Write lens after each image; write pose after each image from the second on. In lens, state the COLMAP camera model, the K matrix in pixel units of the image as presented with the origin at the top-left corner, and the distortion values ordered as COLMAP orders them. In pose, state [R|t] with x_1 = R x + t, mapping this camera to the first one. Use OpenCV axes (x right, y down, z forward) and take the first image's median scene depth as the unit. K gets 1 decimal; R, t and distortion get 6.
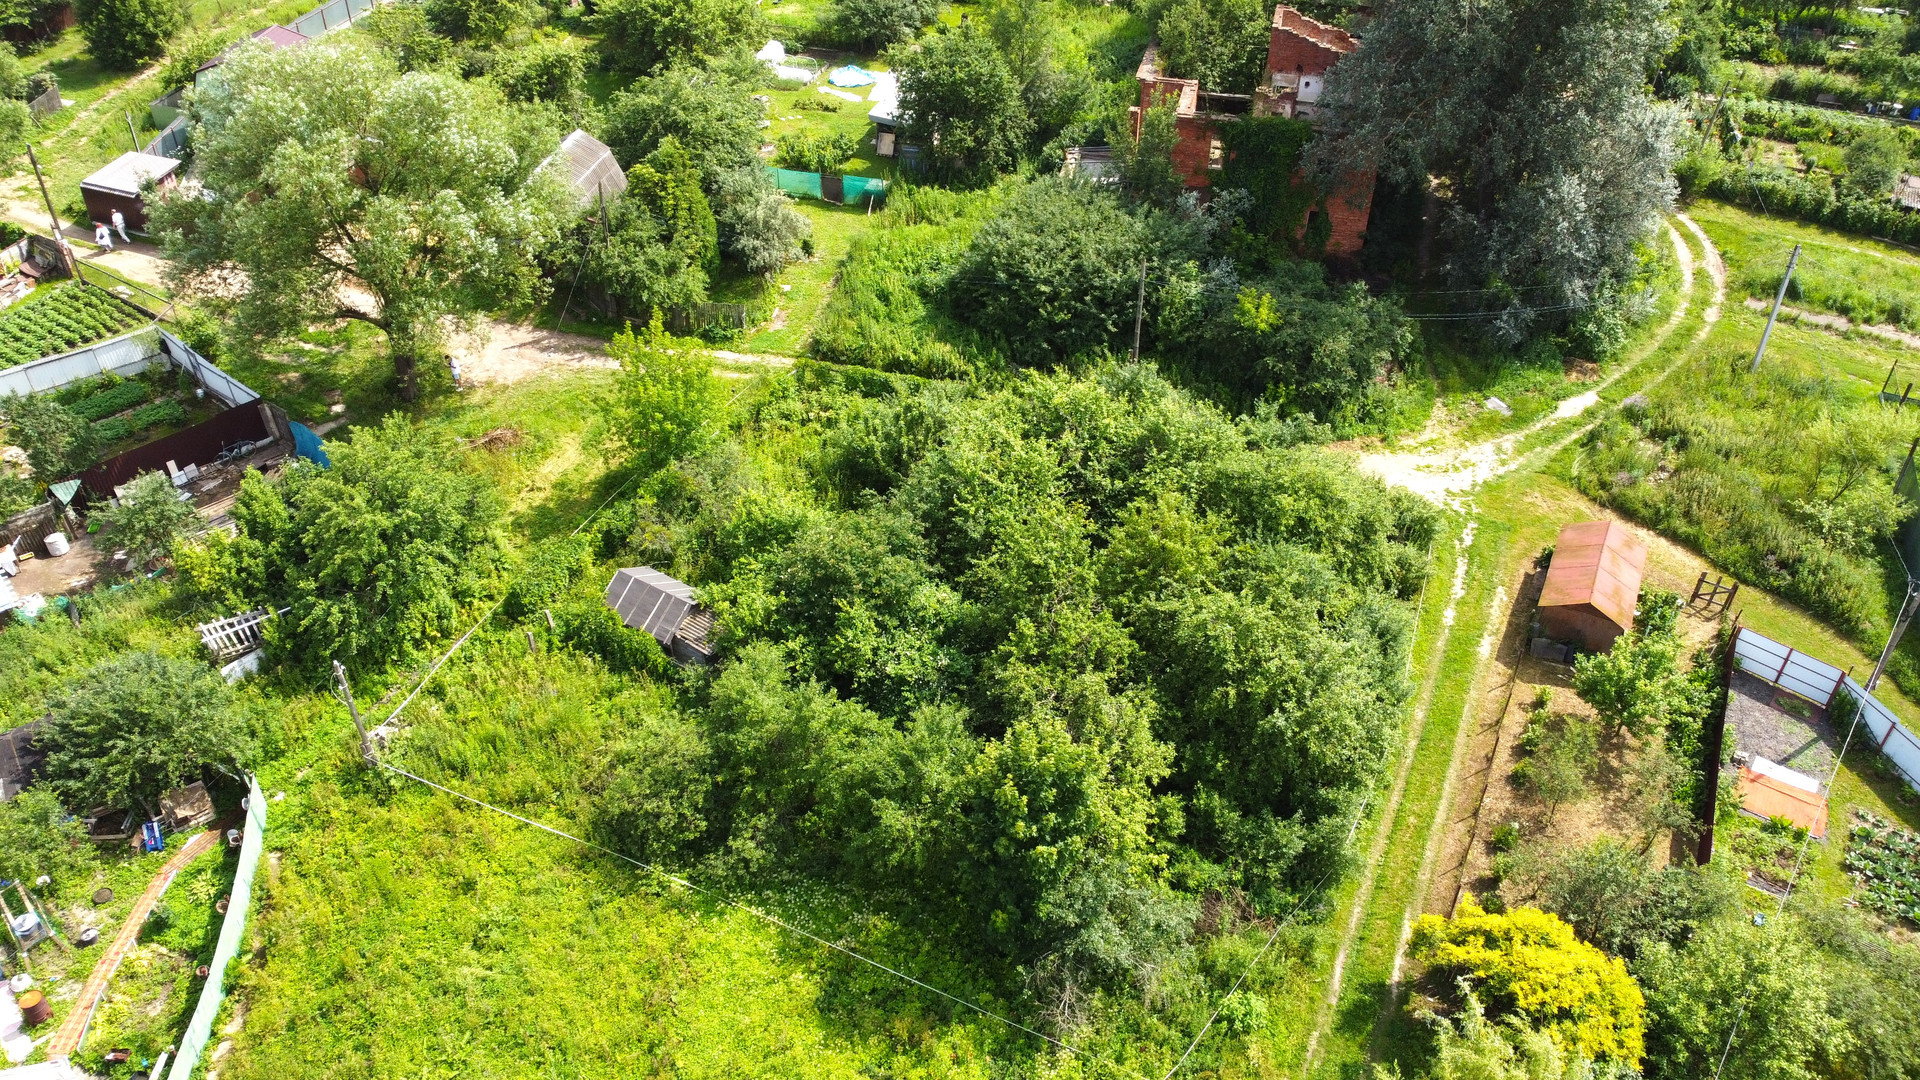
lens RADIAL K [[1471.6, 0, 953.4], [0, 1471.6, 541.8], [0, 0, 1]] dist [0.000308, -0.007118]
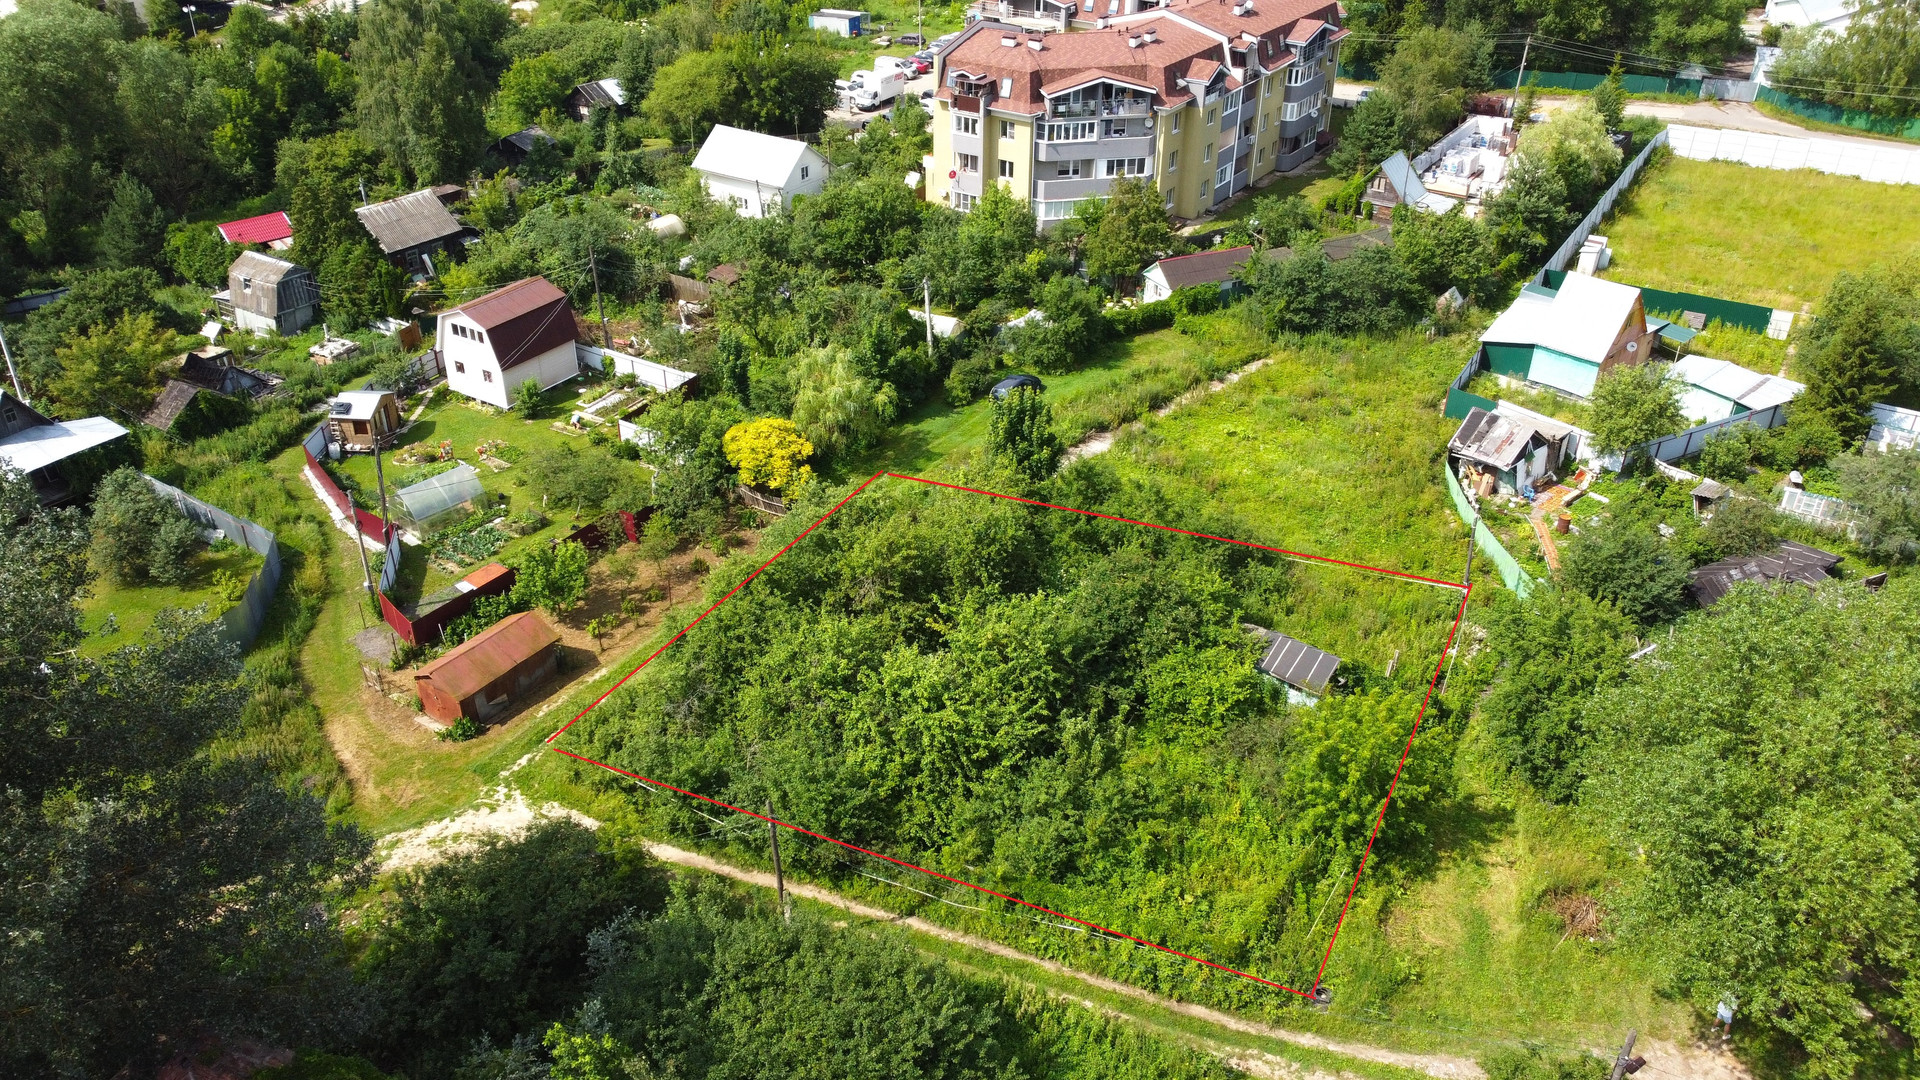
lens RADIAL K [[1471.6, 0, 957.3], [0, 1471.6, 539.2], [0, 0, 1]] dist [0.000308, -0.007118]
pose [[-0.993448, -0.063194, 0.095228, -0.026298], [0.065793, 0.365088, 0.928645, -0.949119], [-0.093452, 0.928826, -0.358538, 1.175715]]
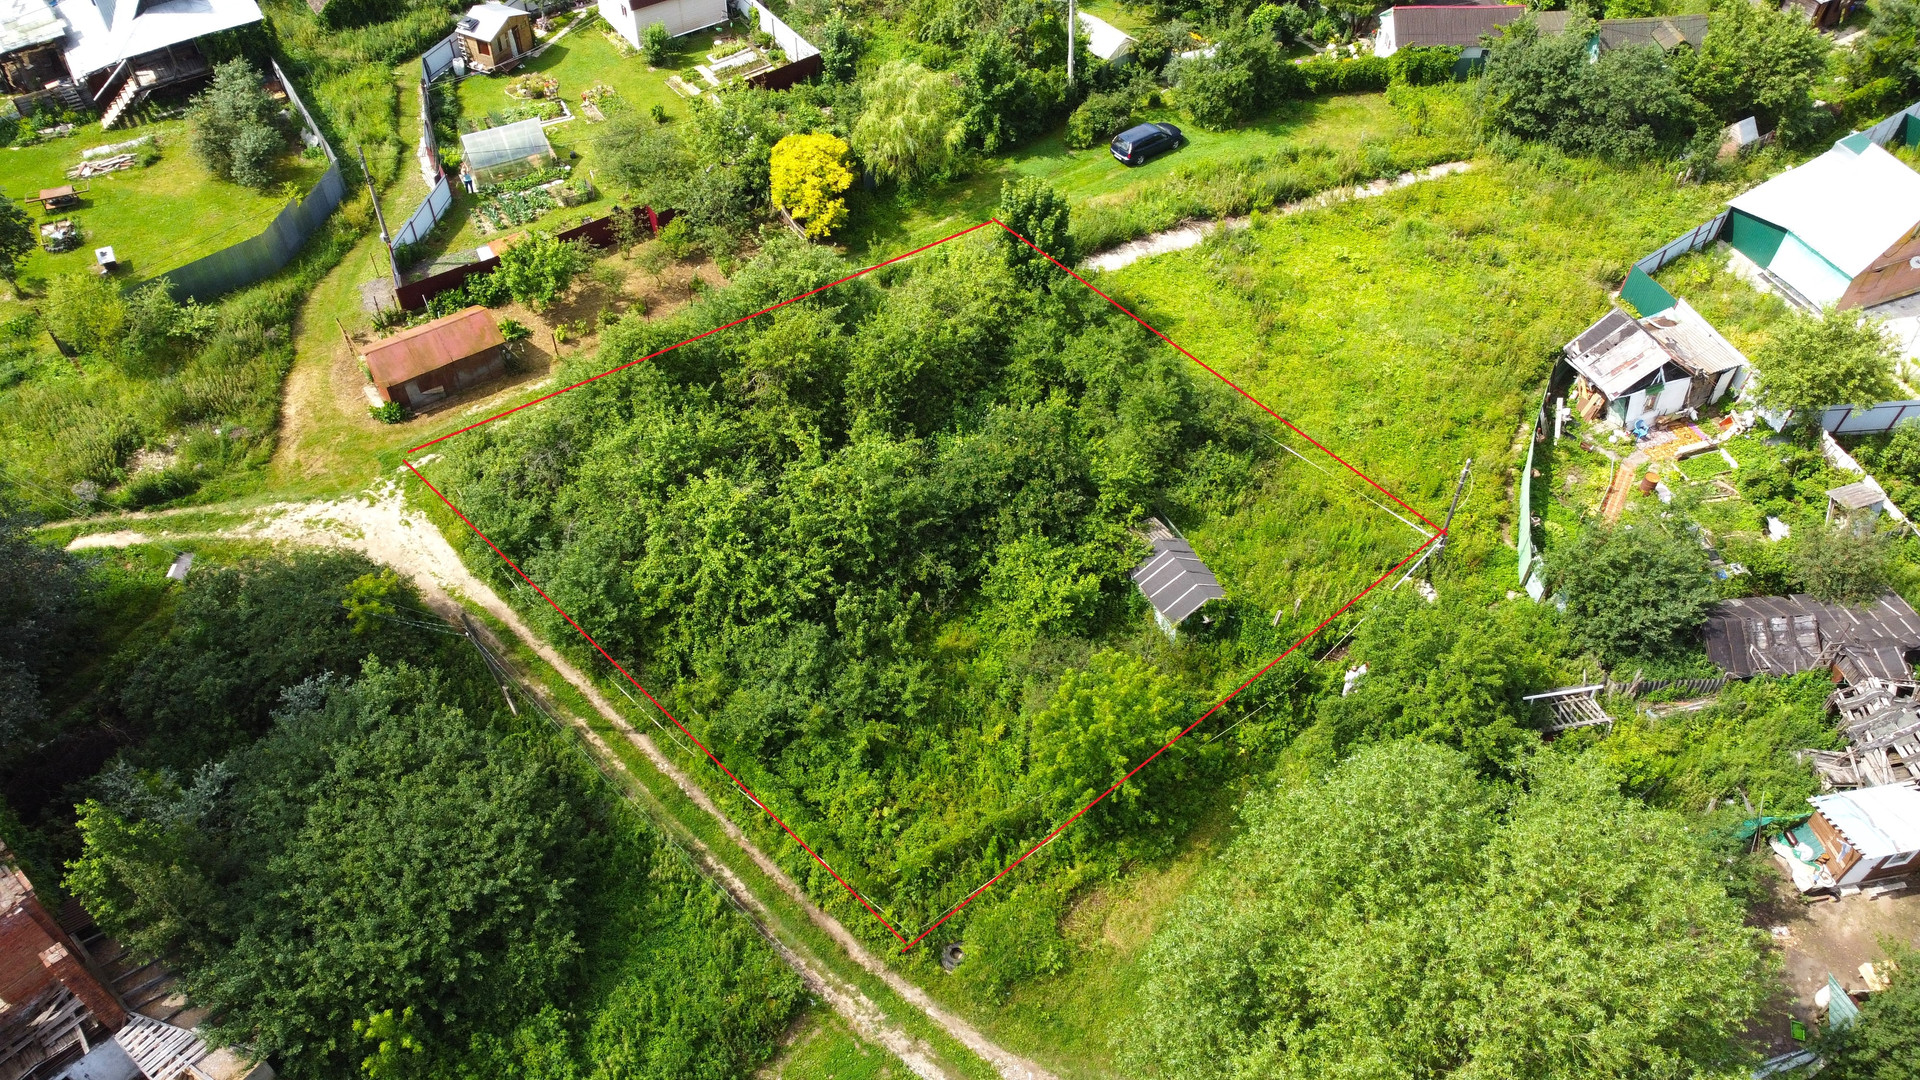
lens RADIAL K [[1471.6, 0, 945.0], [0, 1471.6, 551.7], [0, 0, 1]] dist [0.000308, -0.007118]
pose [[-0.876487, -0.365567, 0.313258, -0.321350], [0.285485, 0.129263, 0.949626, -0.870115], [-0.387645, 0.921766, -0.008933, 0.914907]]
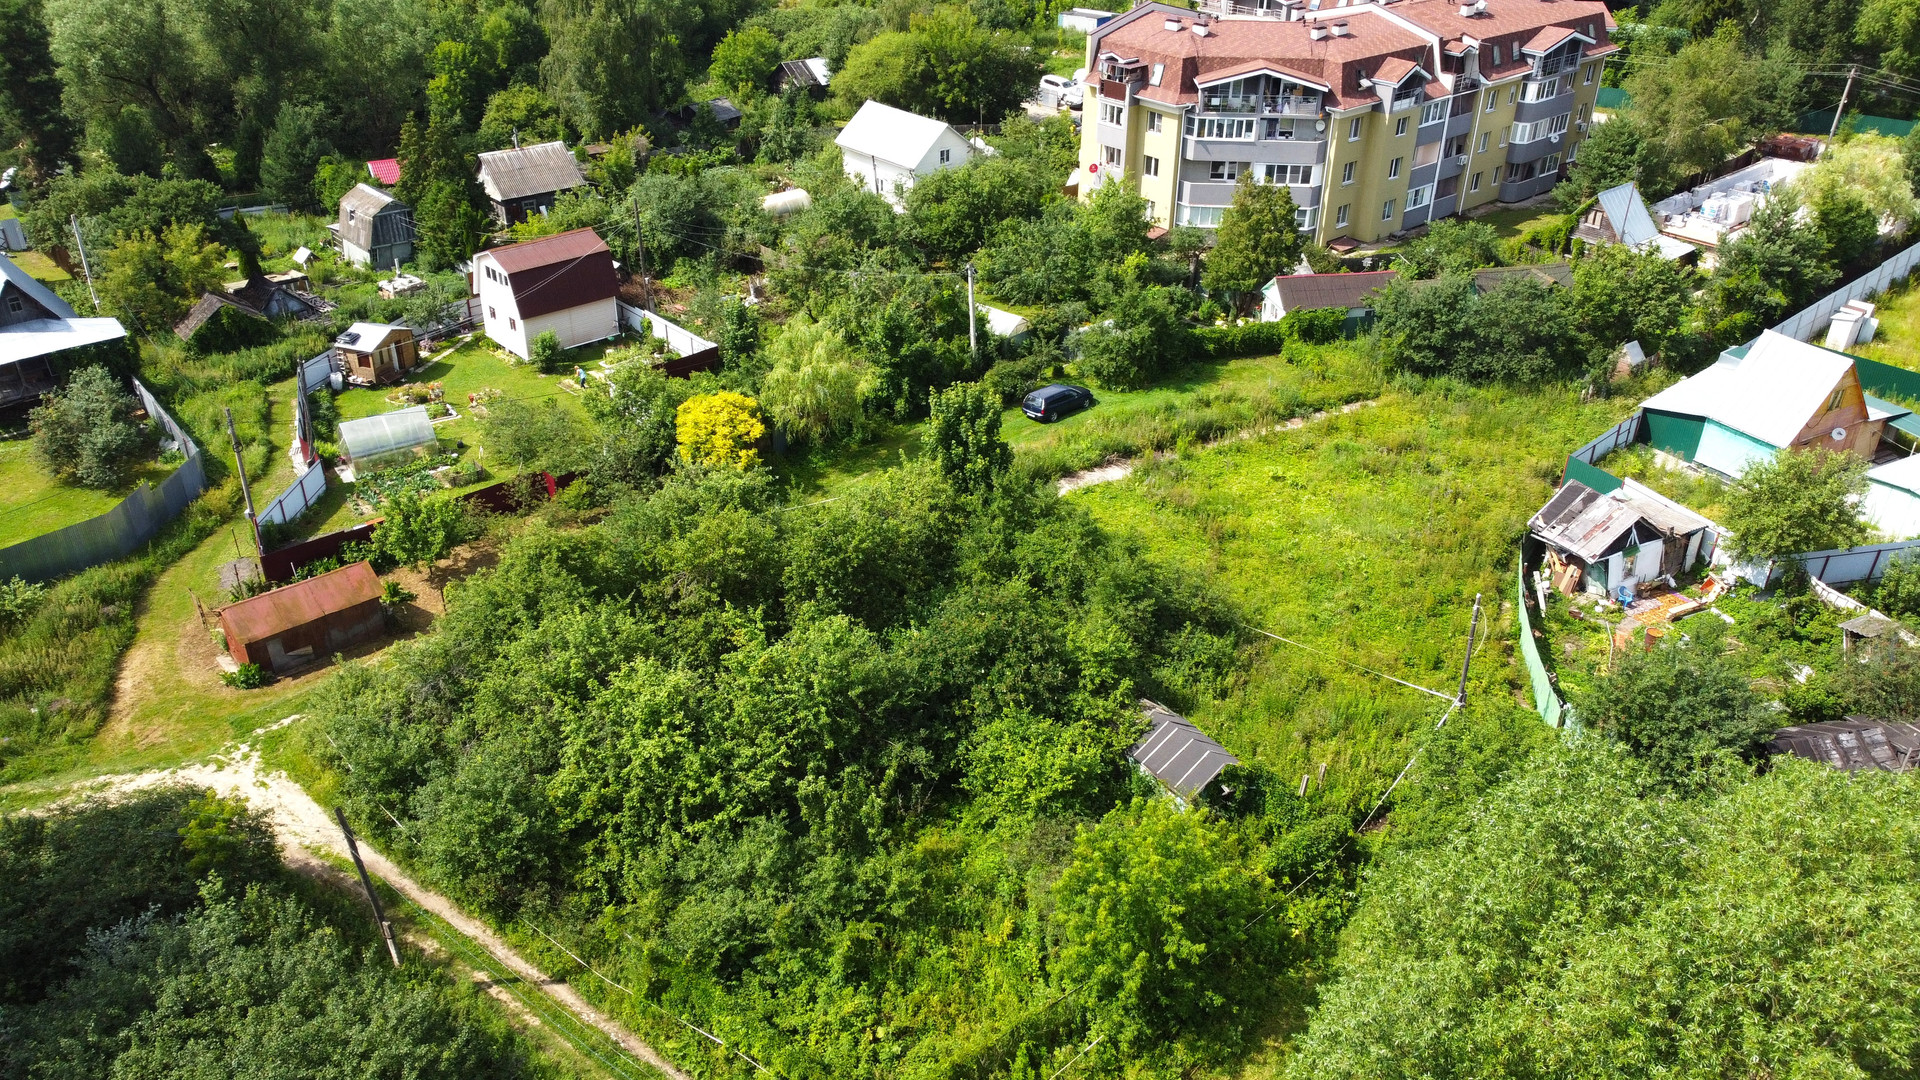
lens RADIAL K [[1471.6, 0, 948.9], [0, 1471.6, 537.9], [0, 0, 1]] dist [0.000308, -0.007118]
pose [[-0.928067, -0.191384, 0.319474, -0.281888], [0.221363, 0.406363, 0.886492, -0.738798], [-0.299482, 0.893443, -0.334767, 1.066197]]
